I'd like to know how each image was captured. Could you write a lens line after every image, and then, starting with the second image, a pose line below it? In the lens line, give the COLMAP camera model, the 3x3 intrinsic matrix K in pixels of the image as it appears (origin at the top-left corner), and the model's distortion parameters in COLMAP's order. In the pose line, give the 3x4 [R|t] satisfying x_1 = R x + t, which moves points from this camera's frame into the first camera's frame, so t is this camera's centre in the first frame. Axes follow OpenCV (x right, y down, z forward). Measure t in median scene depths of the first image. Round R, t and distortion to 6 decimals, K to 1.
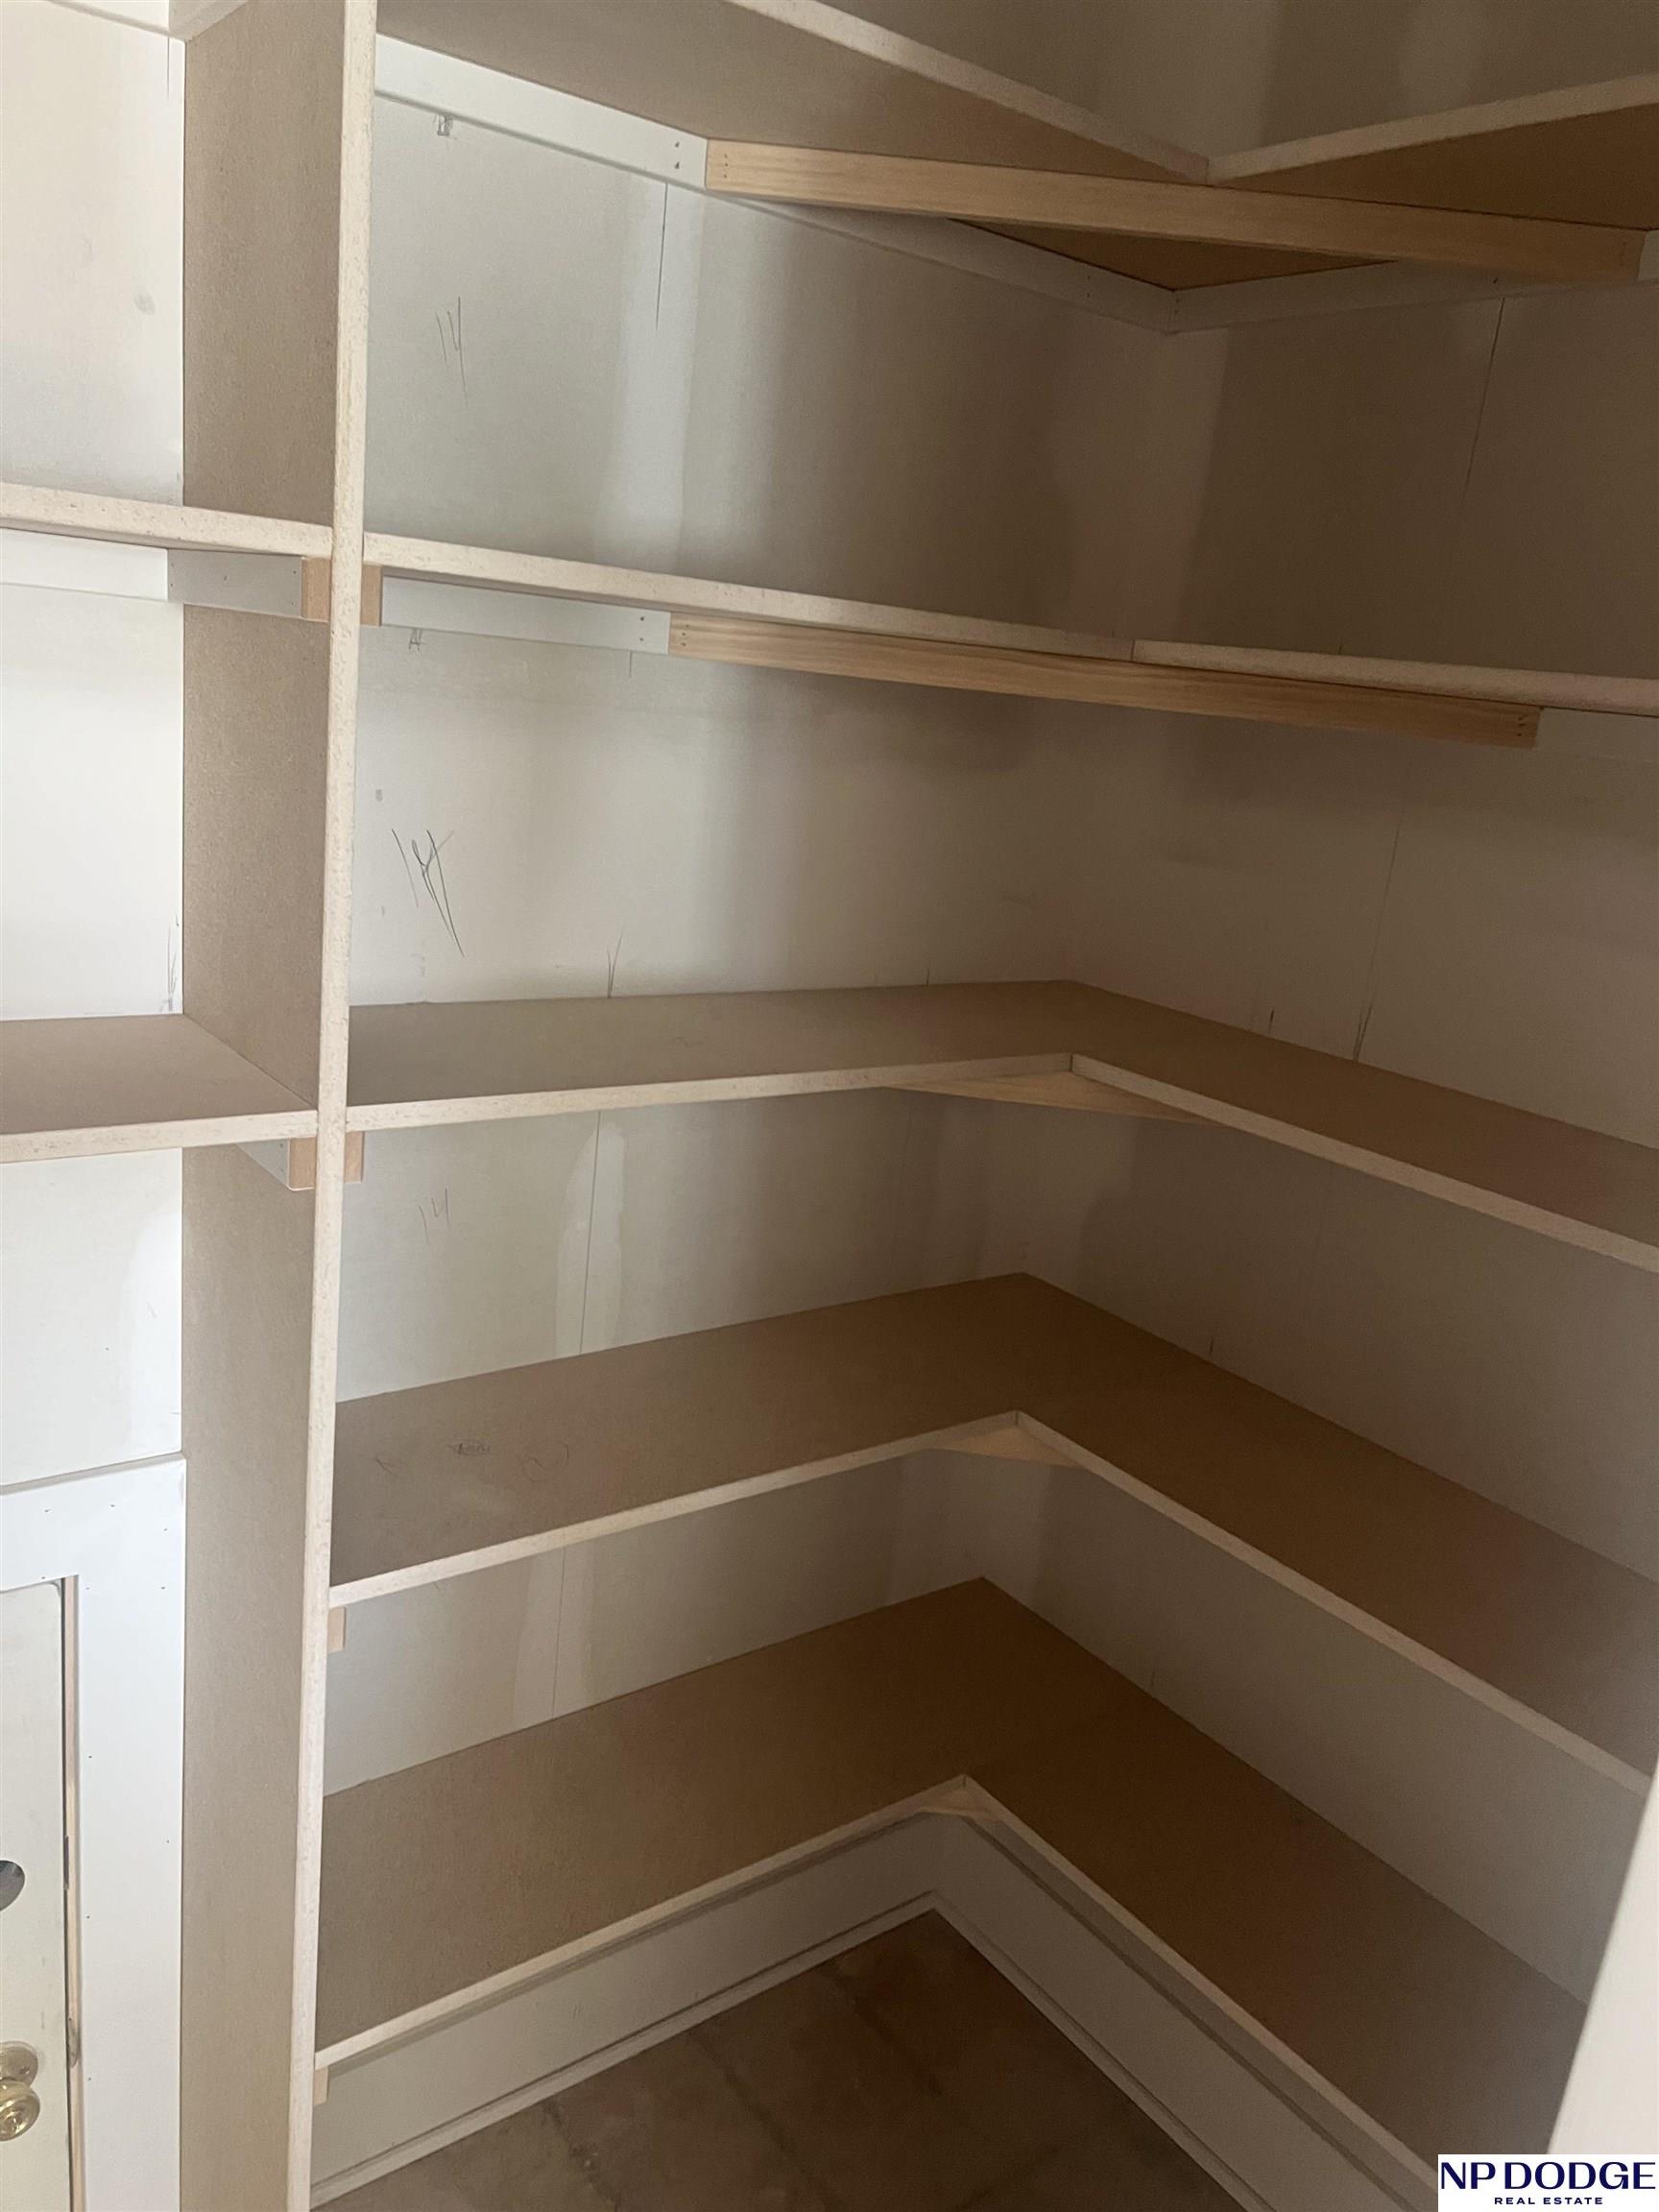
lens RADIAL K [[1678.0, 0, 821.8], [0, 1678.0, 1120.8], [0, 0, 1]] dist [0.037486, -0.041022]
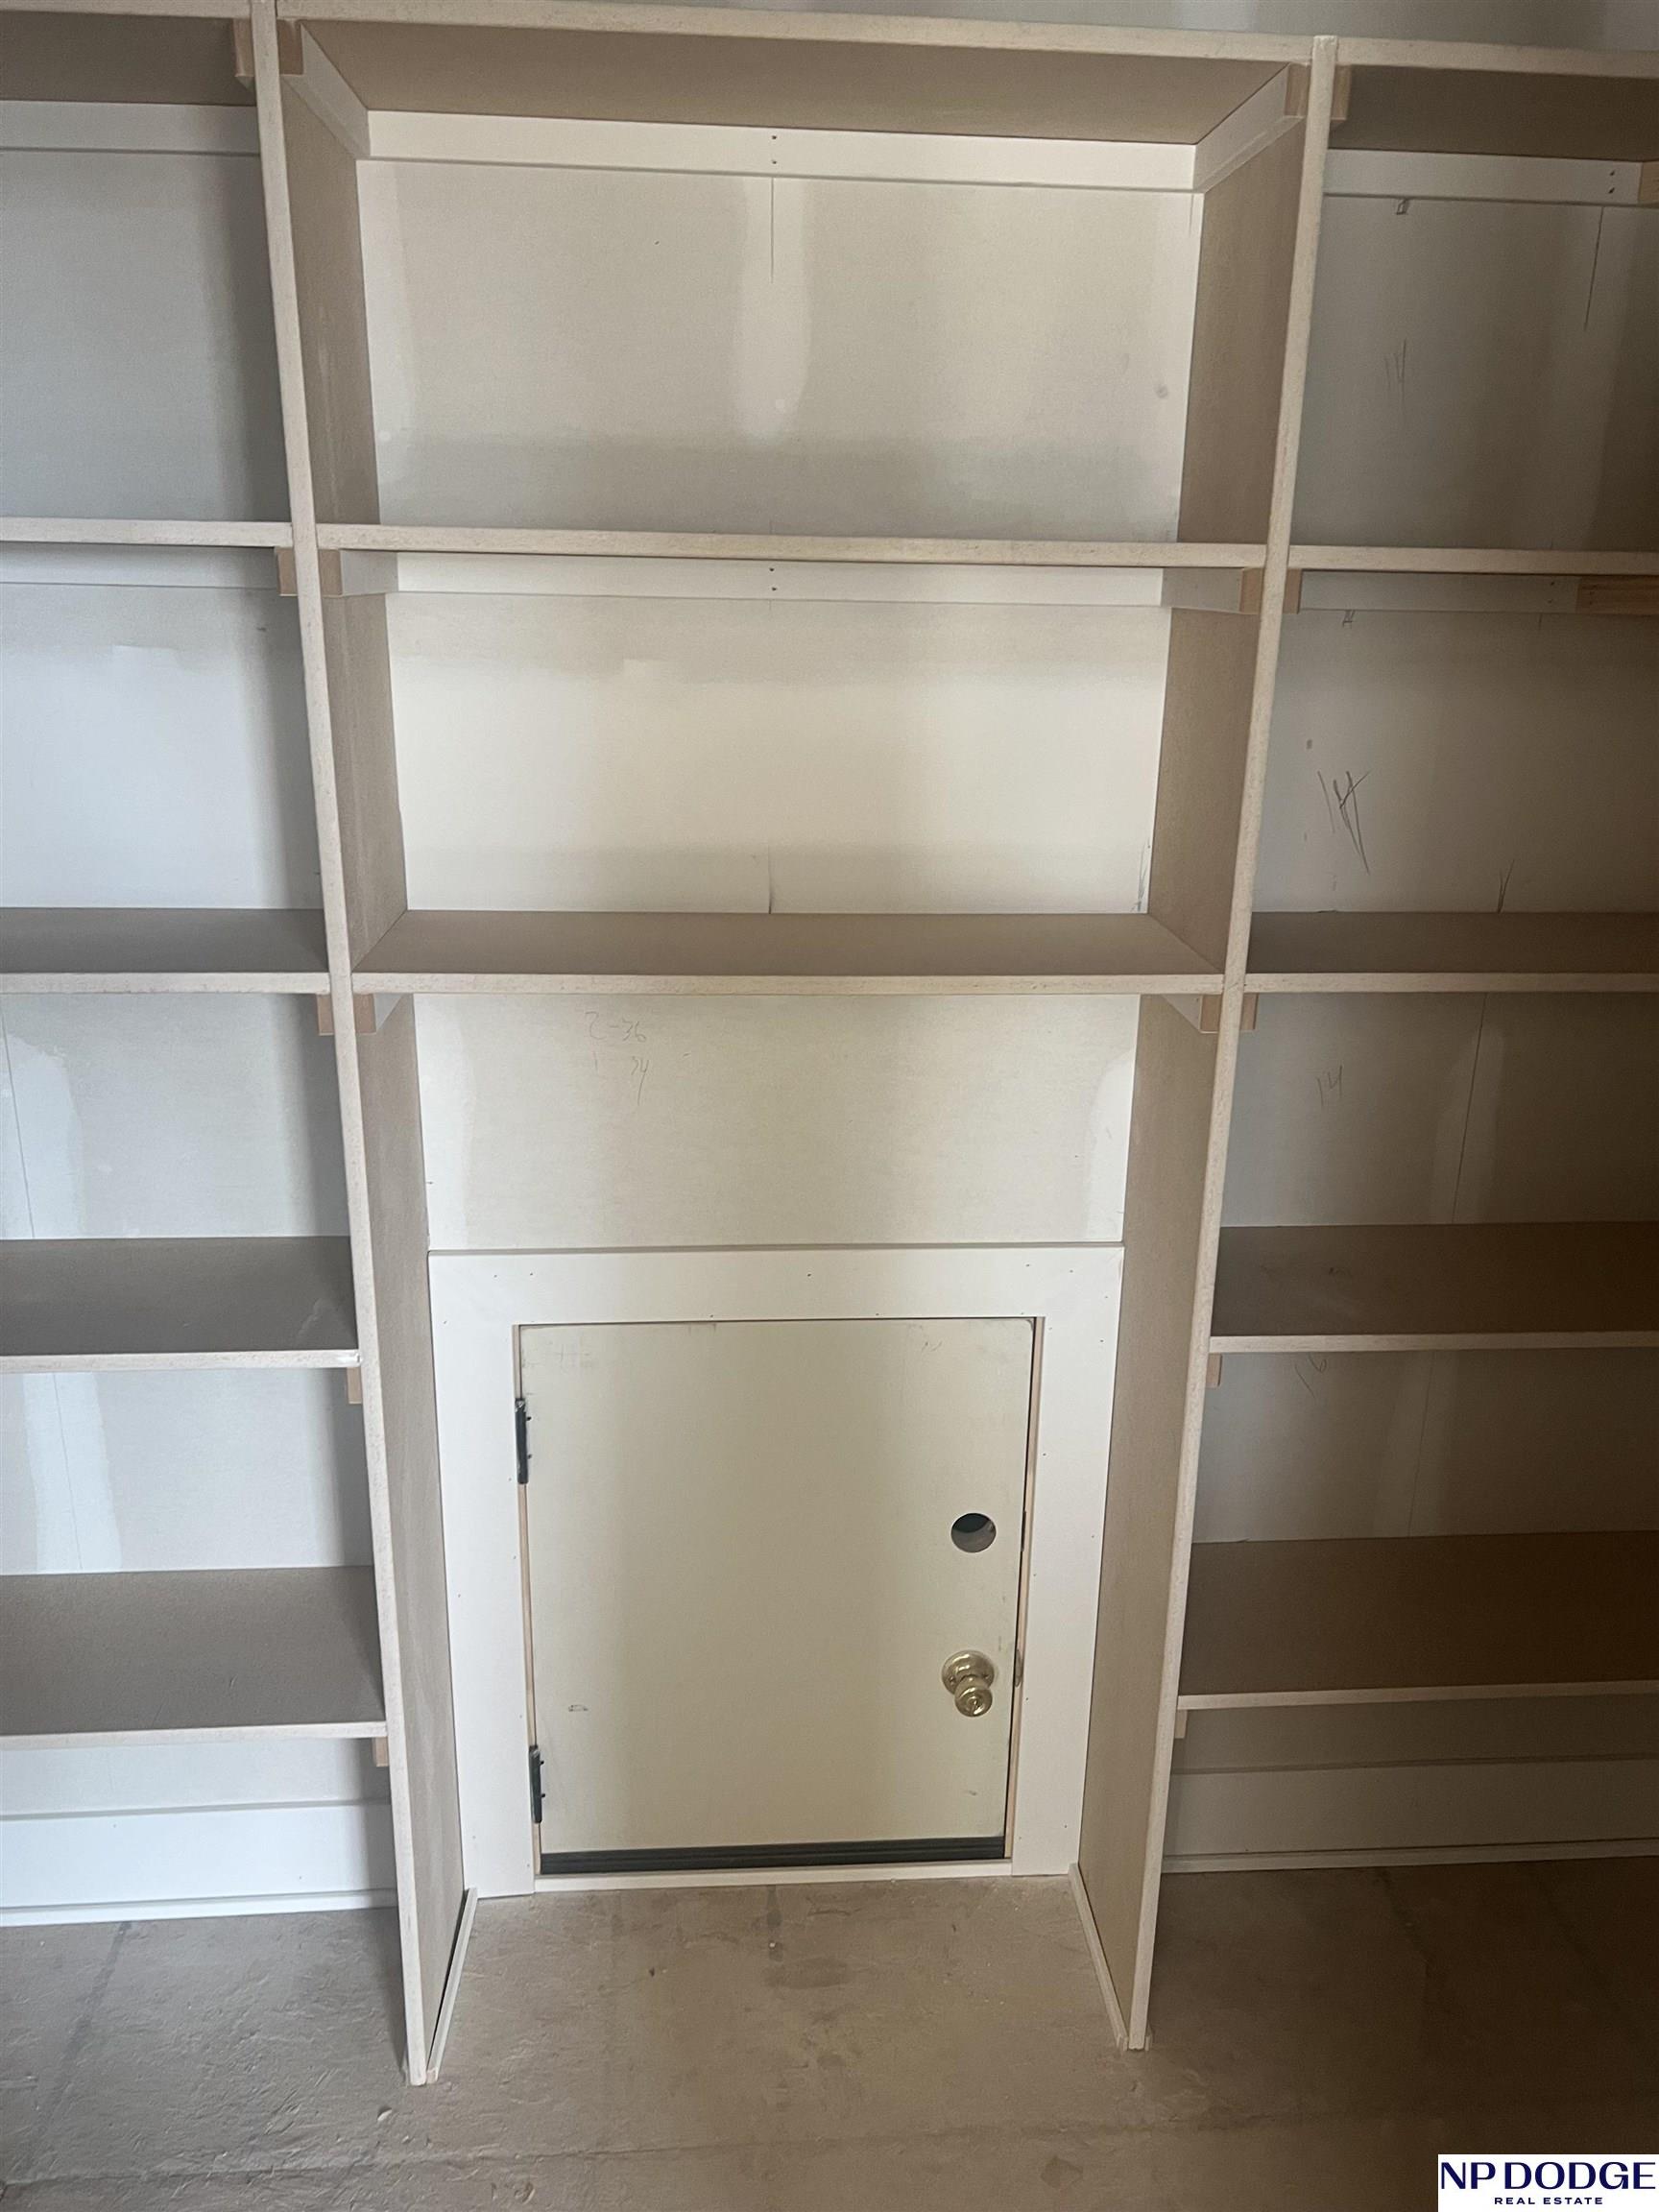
lens RADIAL K [[1678.0, 0, 828.1], [0, 1678.0, 1102.7], [0, 0, 1]] dist [0.037486, -0.041022]
pose [[0.833187, 0.078591, -0.547379, 0.166855], [-0.076878, 0.996699, 0.026084, 0.077209], [0.547622, 0.020349, 0.836478, -0.279264]]
